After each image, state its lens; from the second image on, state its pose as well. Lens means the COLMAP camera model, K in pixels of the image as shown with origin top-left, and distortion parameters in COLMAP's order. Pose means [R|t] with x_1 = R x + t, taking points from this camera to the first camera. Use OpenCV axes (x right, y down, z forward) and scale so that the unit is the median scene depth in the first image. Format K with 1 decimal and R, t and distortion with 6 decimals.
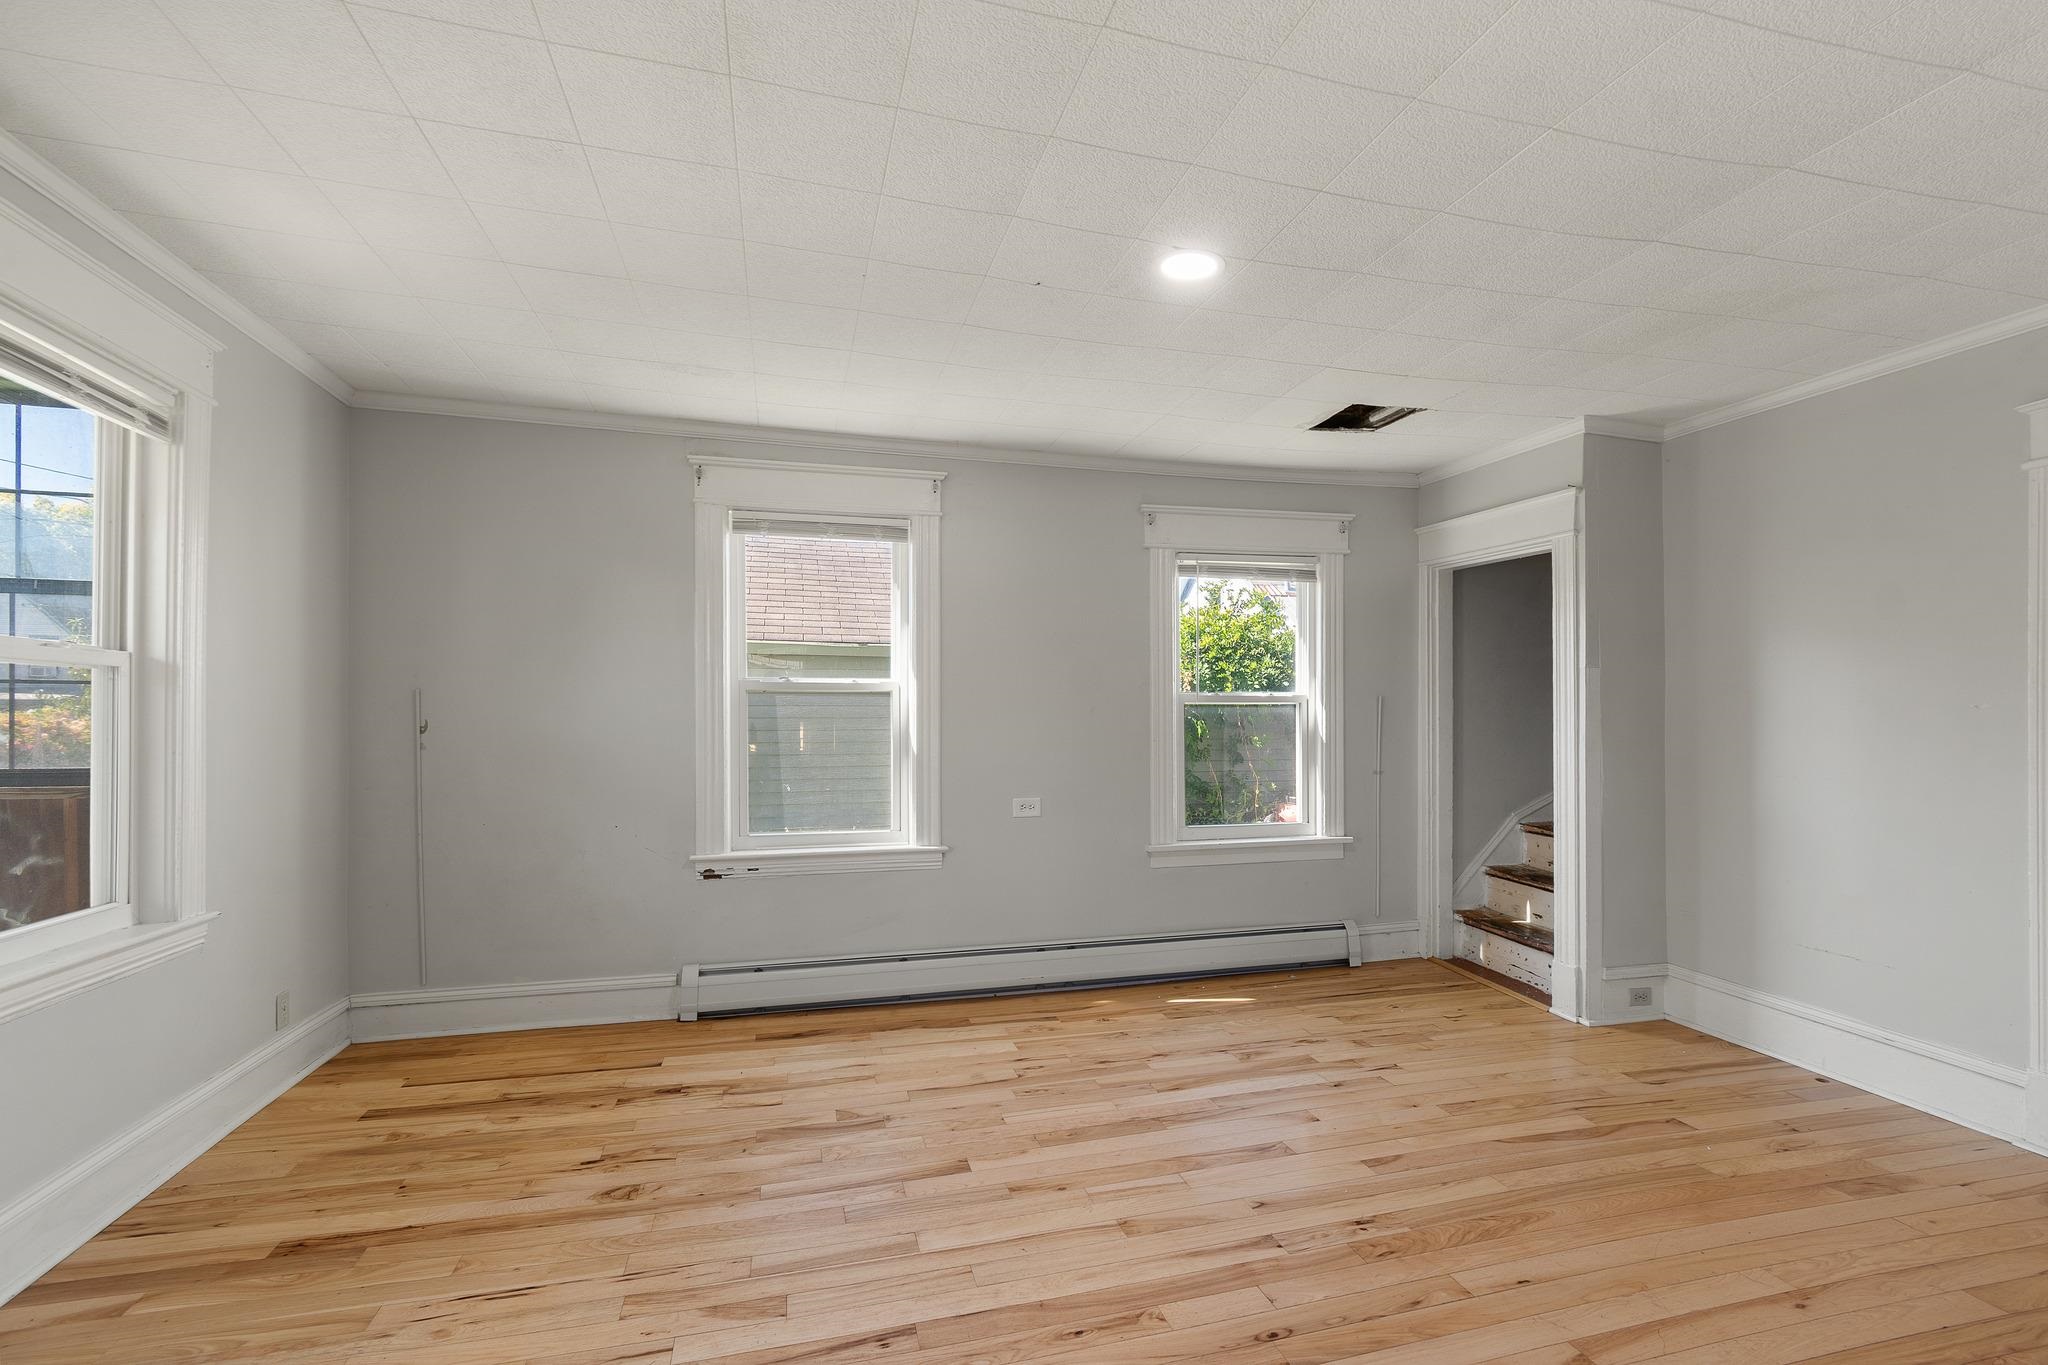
lens RADIAL K [[908.6, 0, 1031.5], [0, 908.6, 710.6], [0, 0, 1]] dist [0.003901, -0.002124]
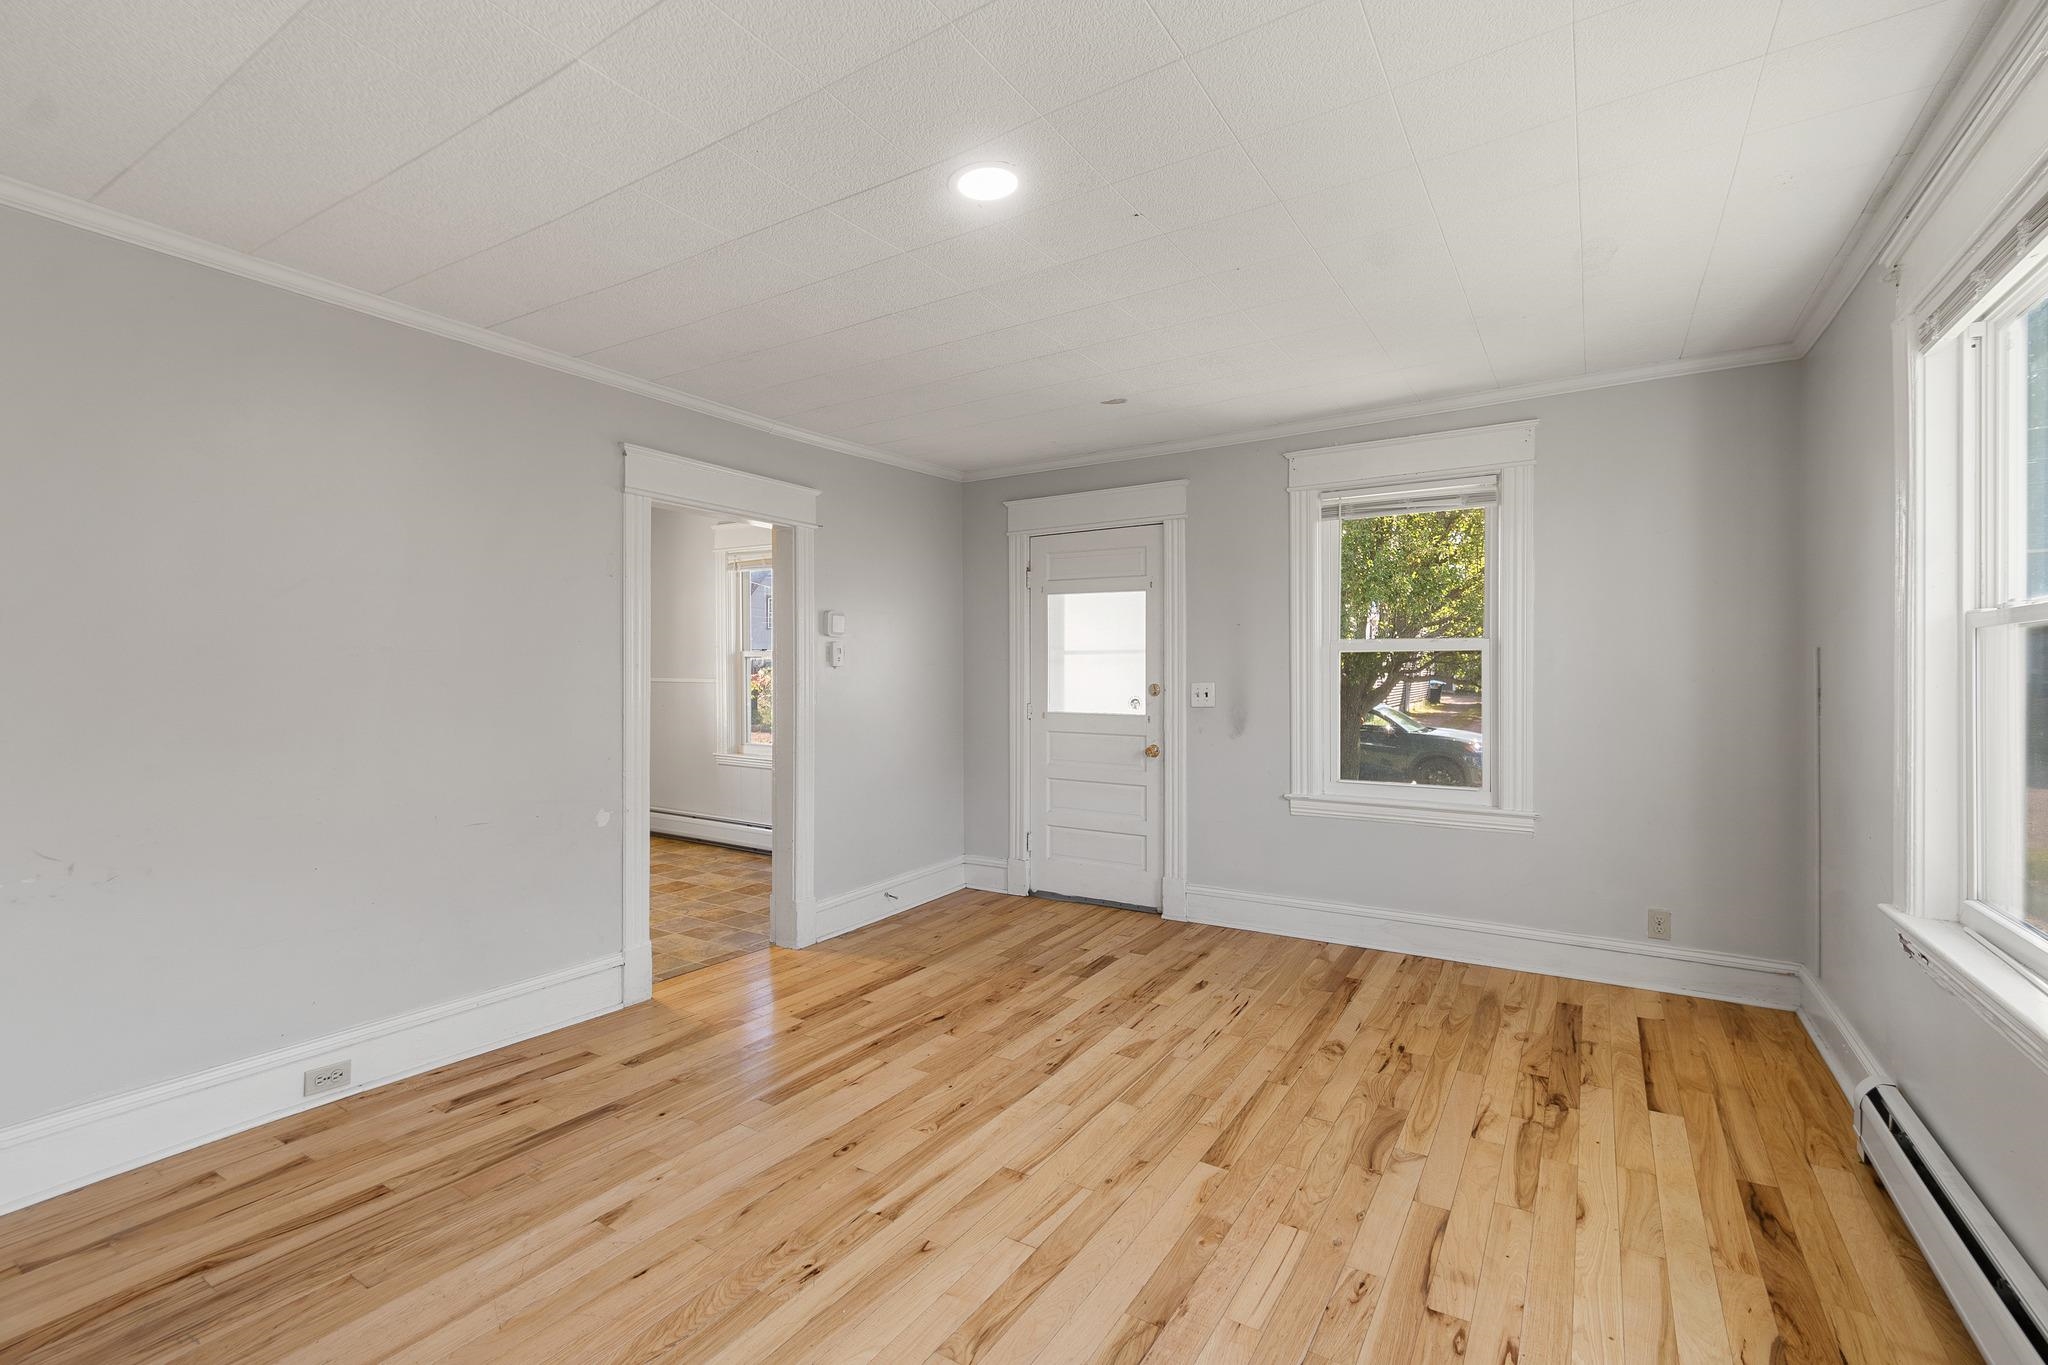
lens RADIAL K [[908.6, 0, 1032.6], [0, 908.6, 675.0], [0, 0, 1]] dist [0.003901, -0.002124]
pose [[-0.732596, 0.000280, -0.680663, 0.645385], [0.008783, 0.999921, -0.009041, 0.006328], [0.680607, -0.012602, -0.732541, 1.444600]]
